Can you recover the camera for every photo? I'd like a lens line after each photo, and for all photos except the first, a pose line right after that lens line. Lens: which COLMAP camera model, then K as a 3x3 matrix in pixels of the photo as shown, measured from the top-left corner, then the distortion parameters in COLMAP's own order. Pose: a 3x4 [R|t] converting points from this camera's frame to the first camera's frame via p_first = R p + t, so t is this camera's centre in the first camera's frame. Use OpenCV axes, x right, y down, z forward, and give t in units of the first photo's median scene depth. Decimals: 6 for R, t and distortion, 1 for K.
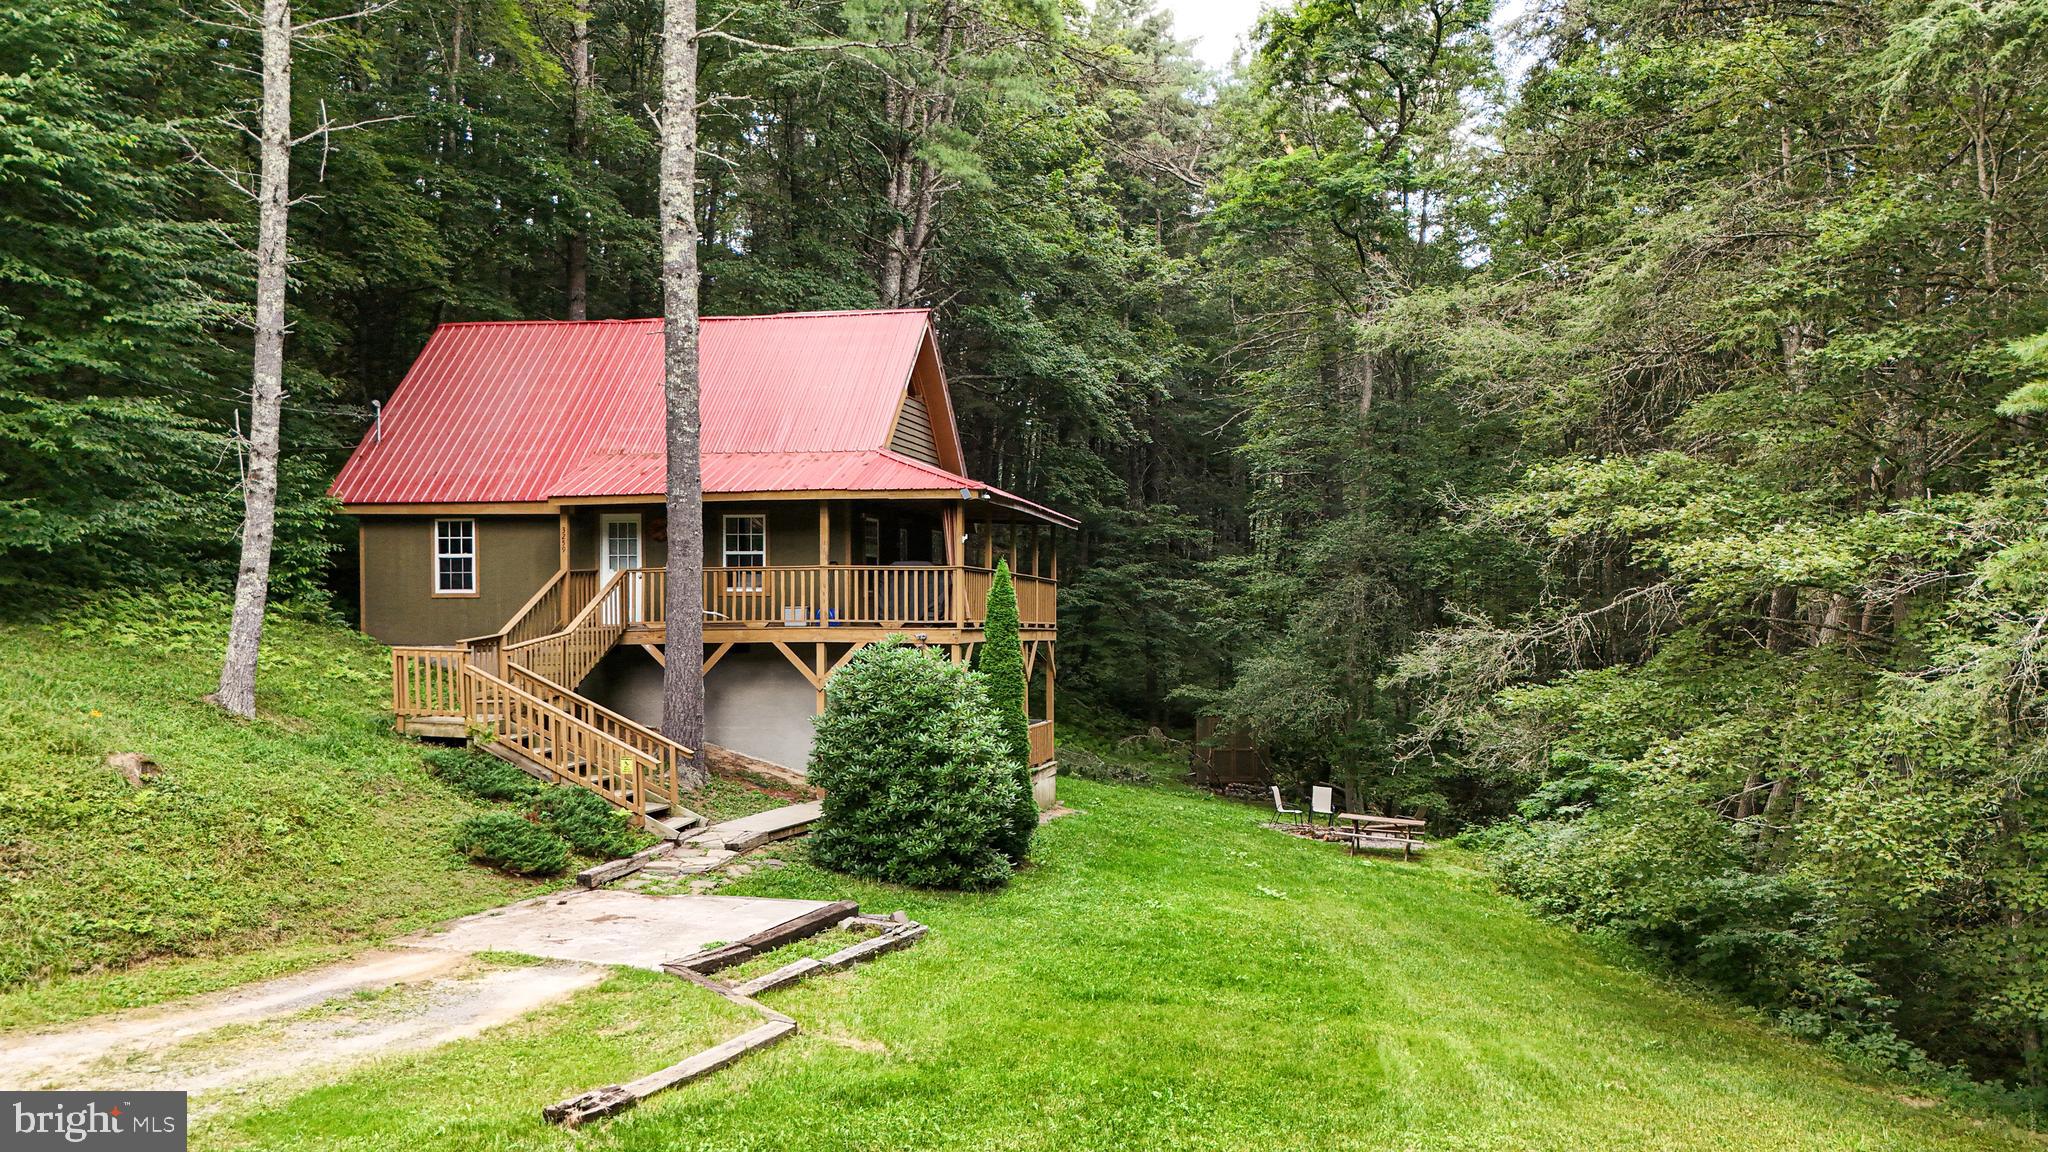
lens RADIAL K [[1453.0, 0, 1023.9], [0, 1453.0, 516.7], [0, 0, 1]] dist [0.055140, -0.065852]
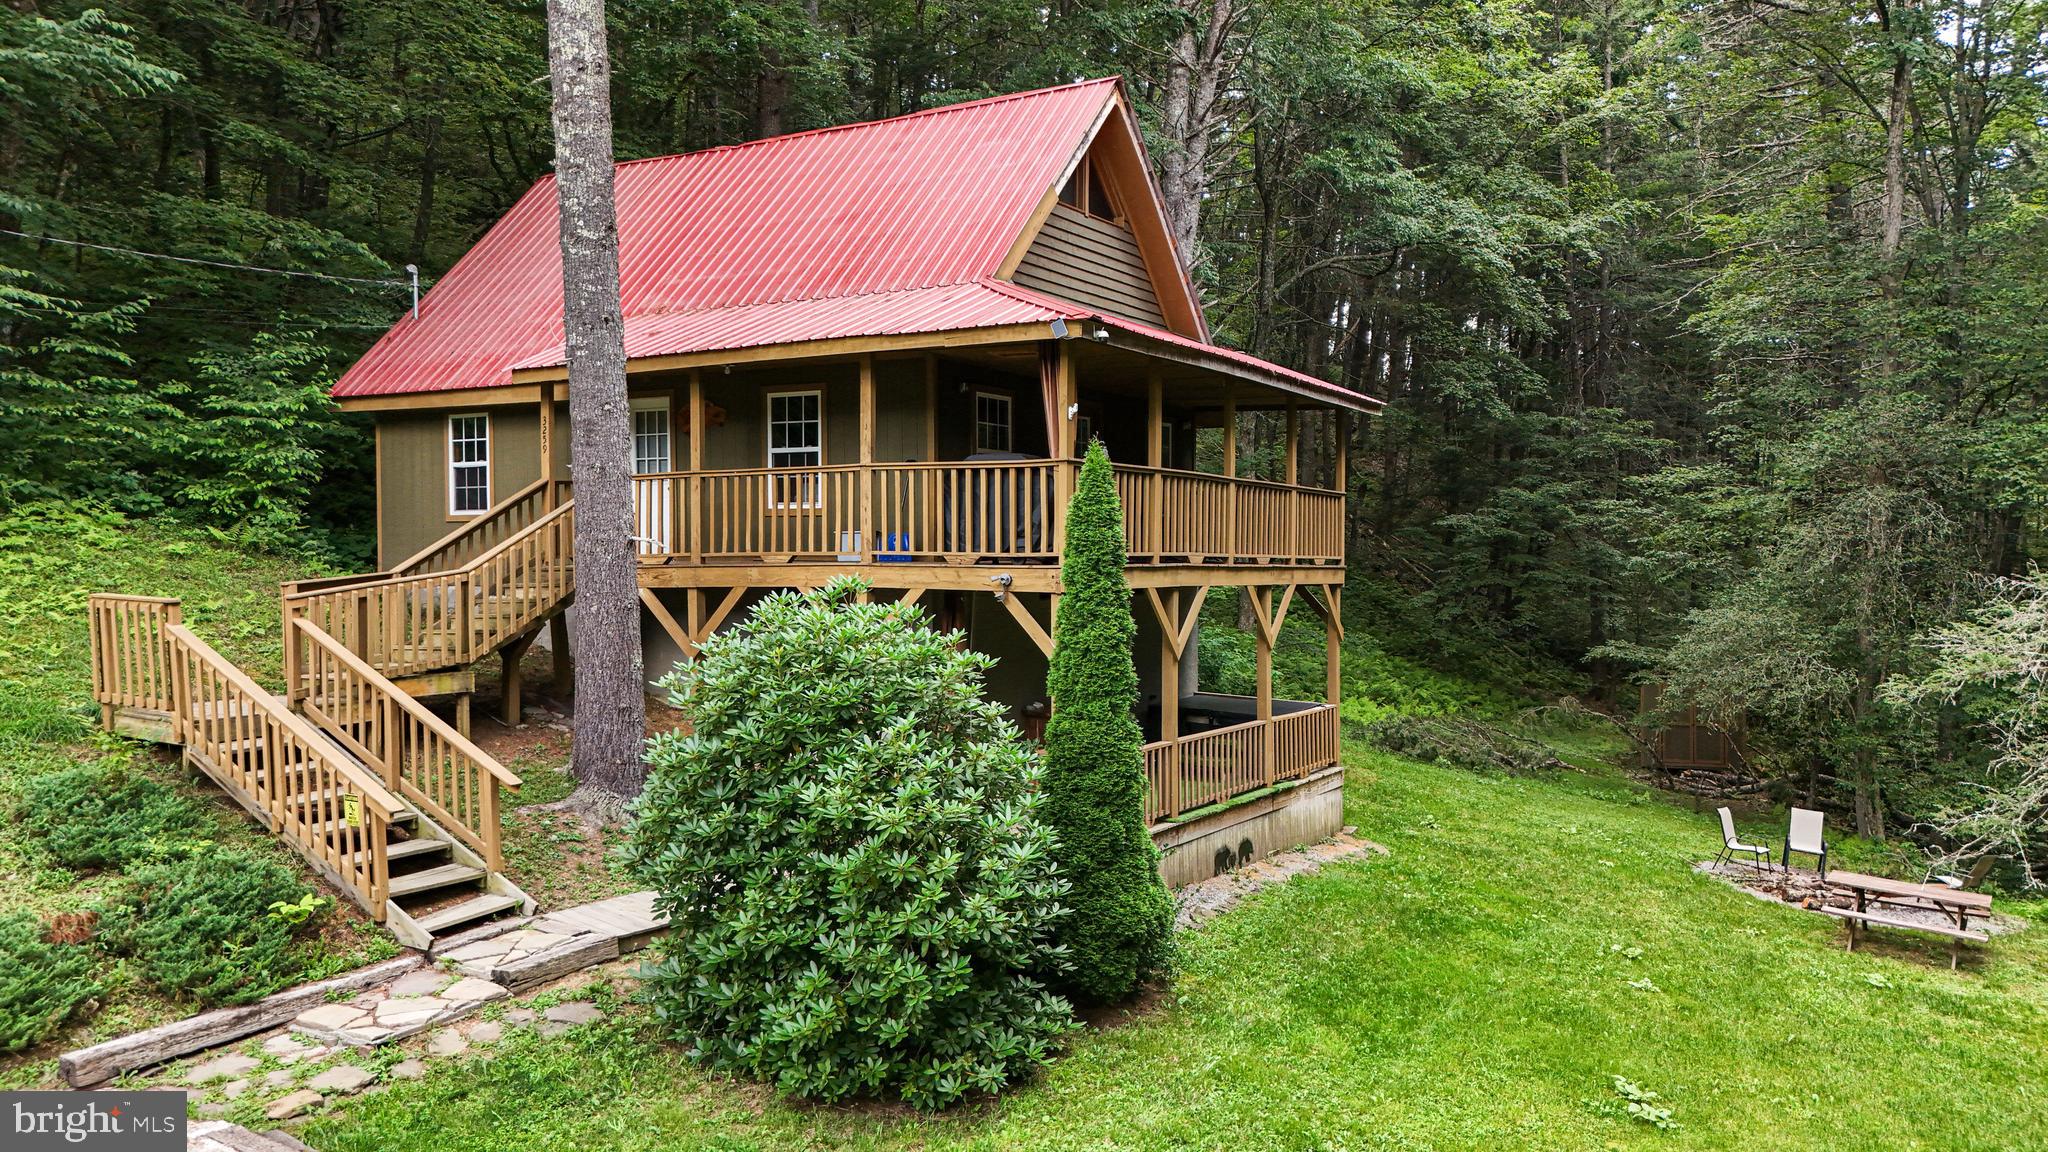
lens RADIAL K [[1453.0, 0, 1023.9], [0, 1453.0, 516.7], [0, 0, 1]] dist [0.055140, -0.065852]
pose [[0.952525, -0.007178, -0.304375, 0.099872], [0.021013, 0.998888, 0.042202, 0.027890], [0.303734, -0.046595, 0.951617, 0.384440]]
